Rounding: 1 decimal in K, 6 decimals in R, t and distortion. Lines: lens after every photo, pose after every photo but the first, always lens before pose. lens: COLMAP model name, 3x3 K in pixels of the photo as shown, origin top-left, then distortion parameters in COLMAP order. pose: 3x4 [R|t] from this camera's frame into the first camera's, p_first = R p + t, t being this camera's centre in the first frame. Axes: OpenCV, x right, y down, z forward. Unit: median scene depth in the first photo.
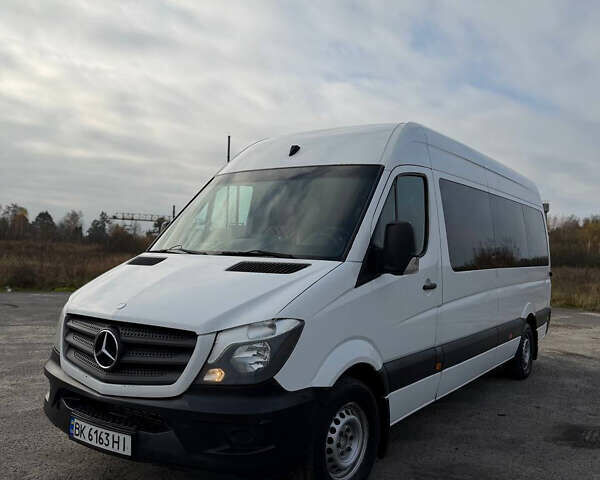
lens RADIAL K [[554.7, 0, 300.0], [0, 554.7, 240.0], [0, 0, 1]] dist [-0.004197, -0.007295]
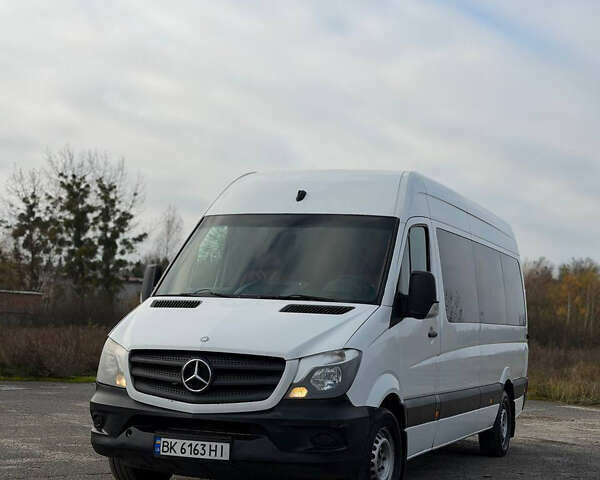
lens RADIAL K [[1143.3, 0, 300.0], [0, 1143.3, 240.0], [0, 0, 1]] dist [-0.248613, 2.828710]
pose [[0.968694, 0.033222, 0.246026, -0.650585], [-0.021089, 0.998435, -0.051787, 0.028321], [-0.247361, 0.044978, 0.967879, -1.222604]]
